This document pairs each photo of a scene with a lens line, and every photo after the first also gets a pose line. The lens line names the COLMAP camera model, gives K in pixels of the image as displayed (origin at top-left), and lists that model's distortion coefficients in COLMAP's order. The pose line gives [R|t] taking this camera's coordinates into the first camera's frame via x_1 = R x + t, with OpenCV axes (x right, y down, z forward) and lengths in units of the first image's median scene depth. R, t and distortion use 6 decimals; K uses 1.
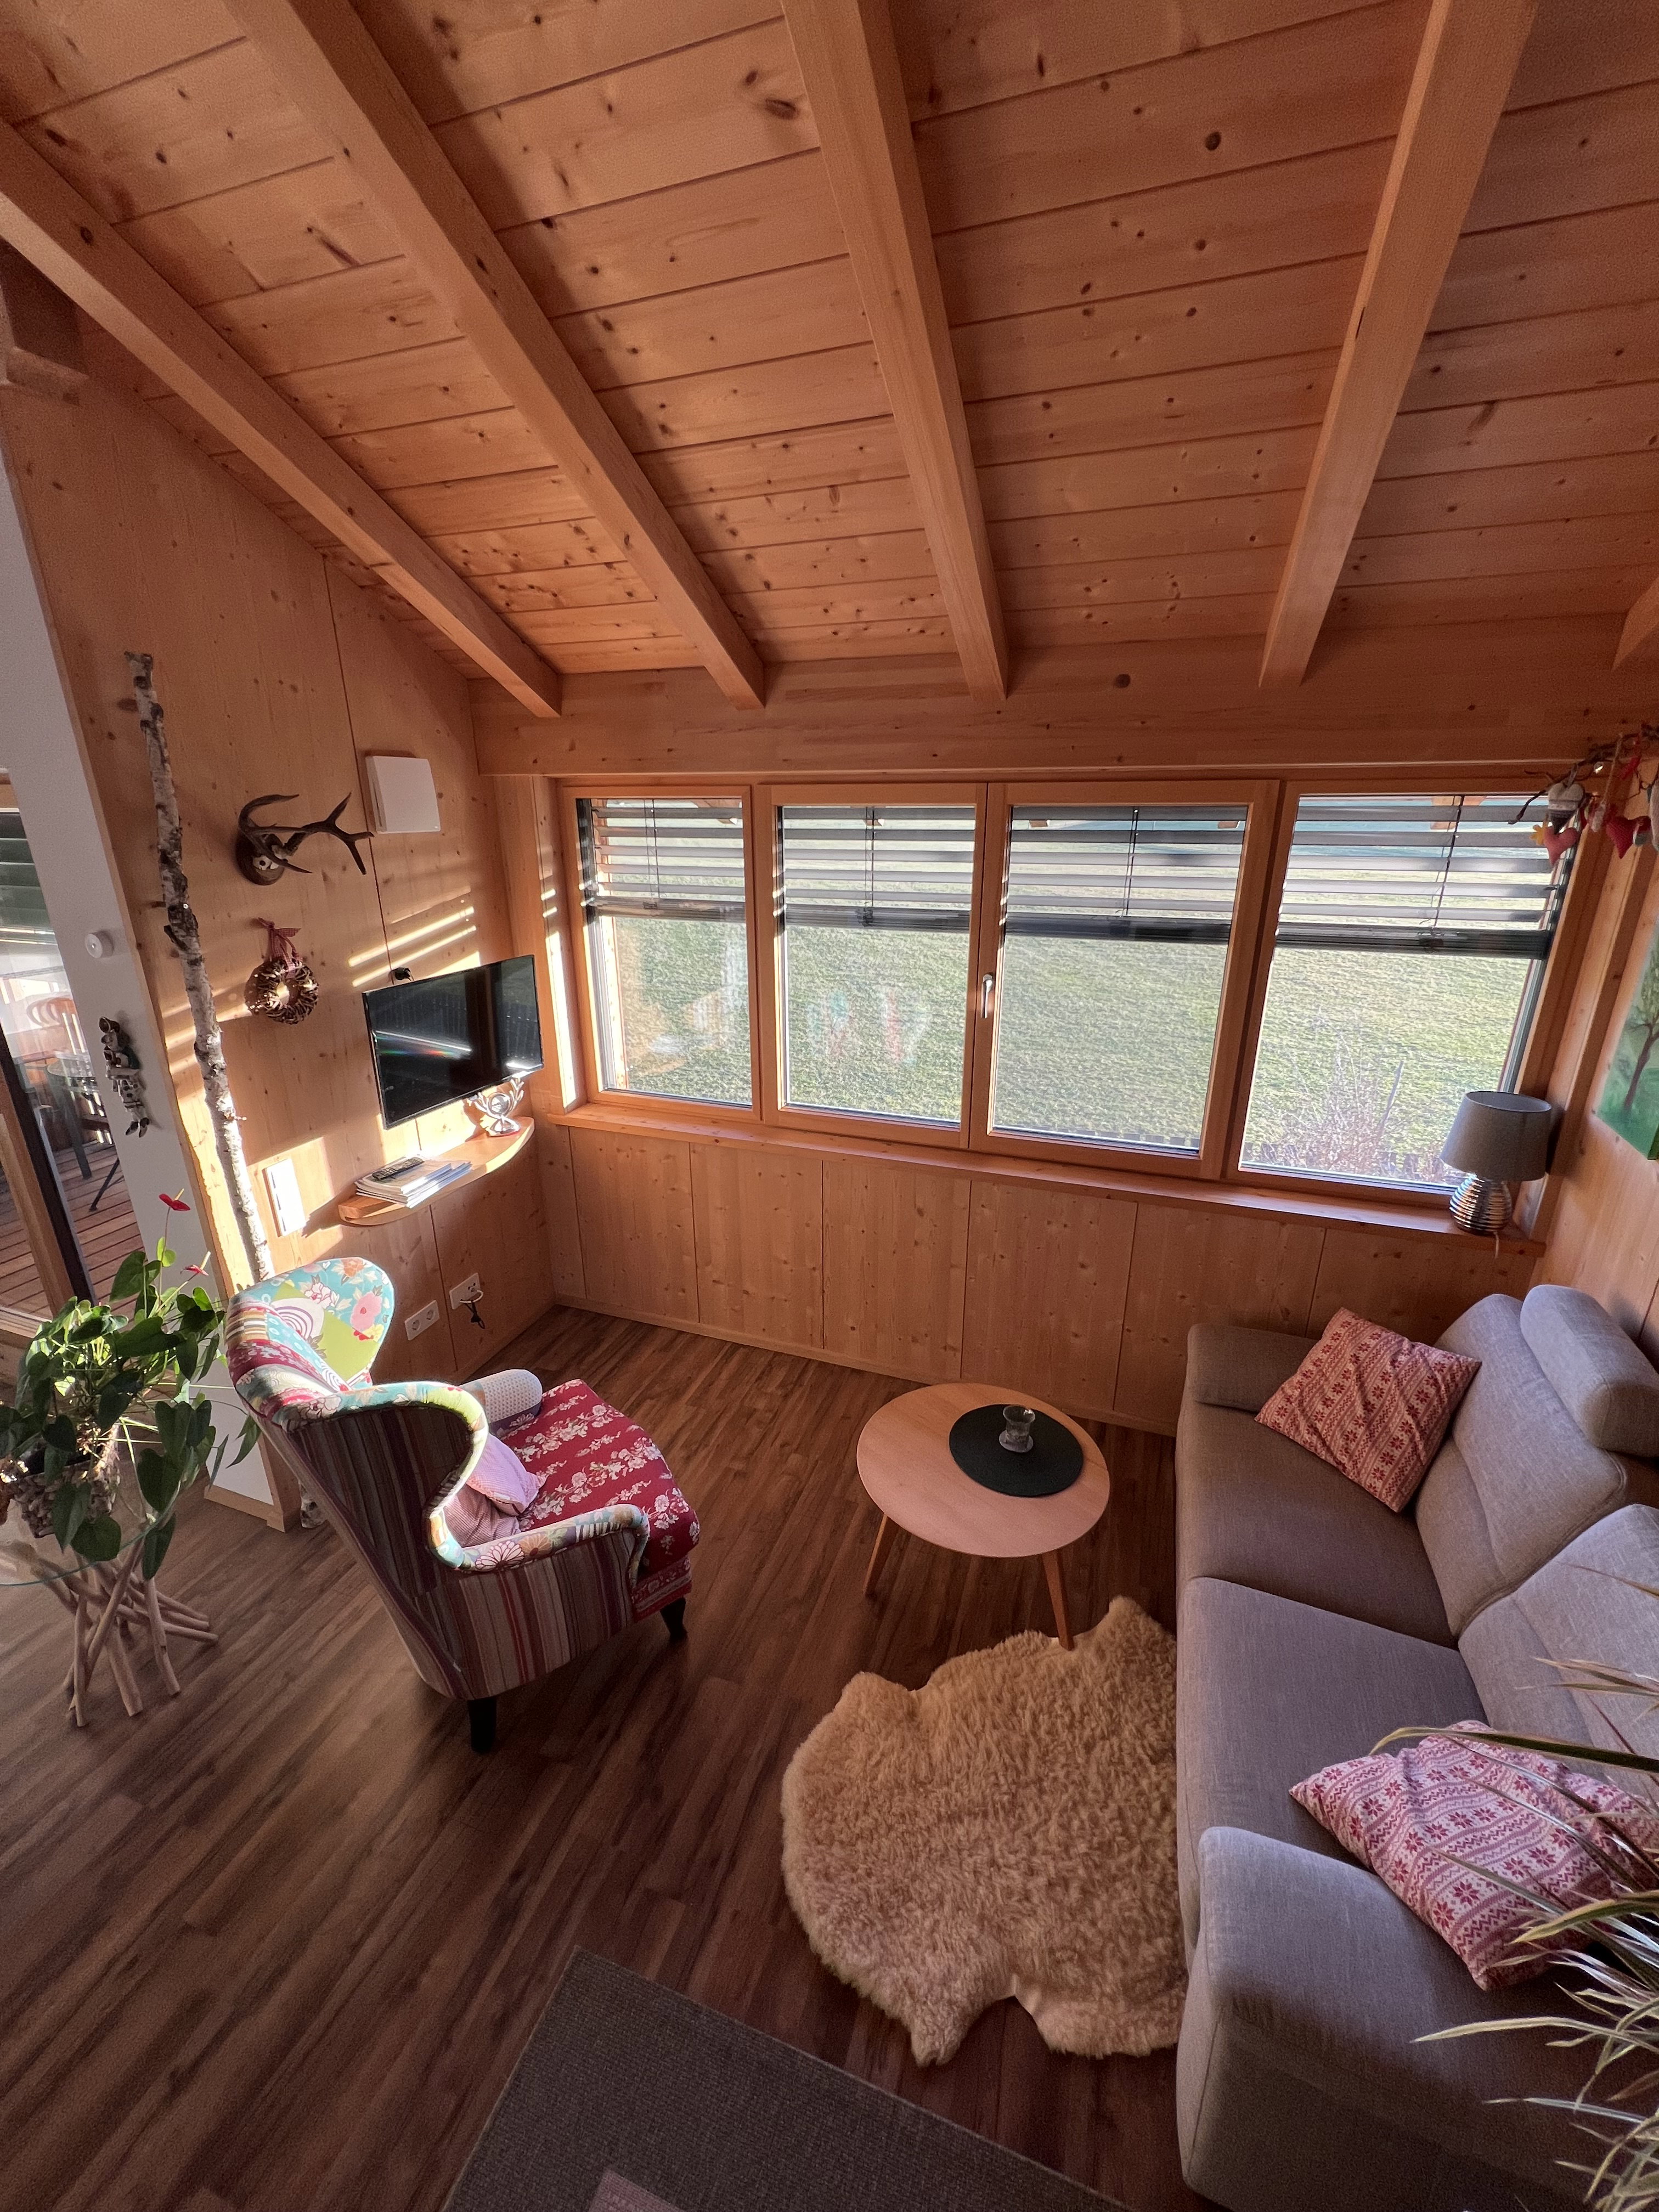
lens RADIAL K [[886.3, 0, 827.8], [0, 886.3, 1105.5], [0, 0, 1]] dist [-0.002194, -0.000546]
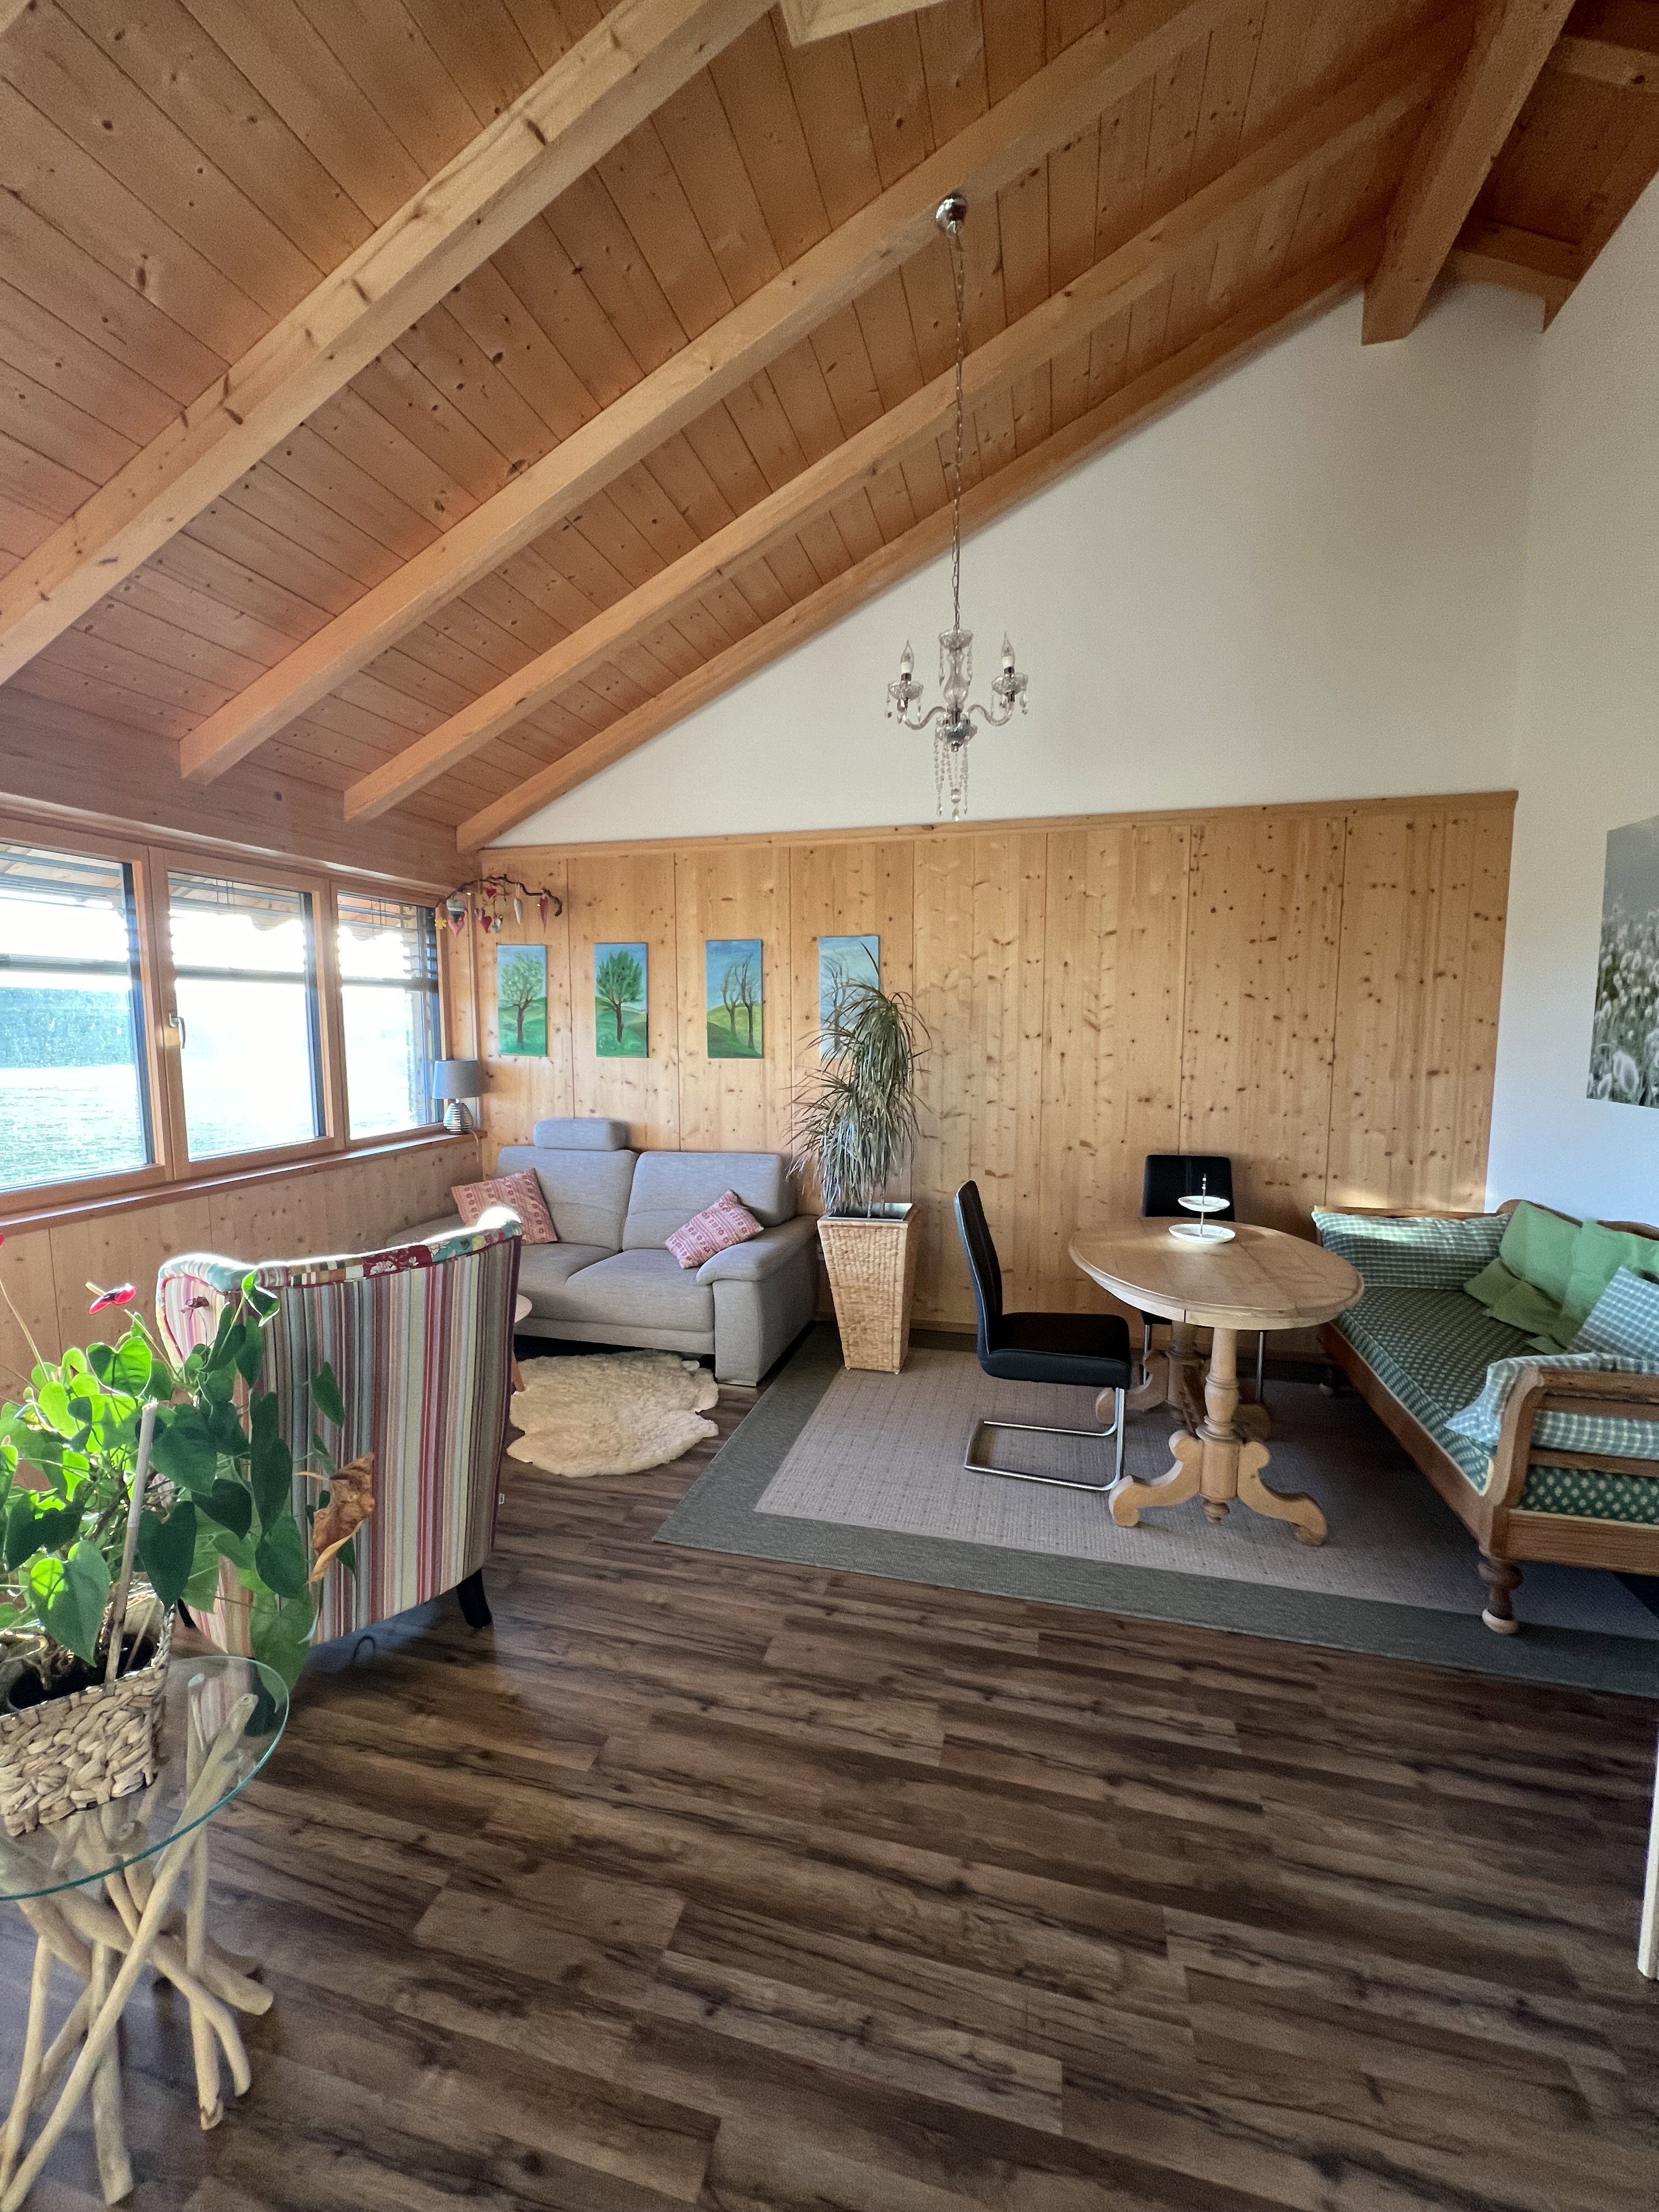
lens RADIAL K [[889.8, 0, 824.6], [0, 889.8, 1104.0], [0, 0, 1]] dist [0.002235, 0.000934]
pose [[-0.086372, -0.094126, 0.991807, -1.733885], [0.323654, 0.938878, 0.117288, 0.163224], [-0.942225, 0.331133, -0.050629, 0.543710]]
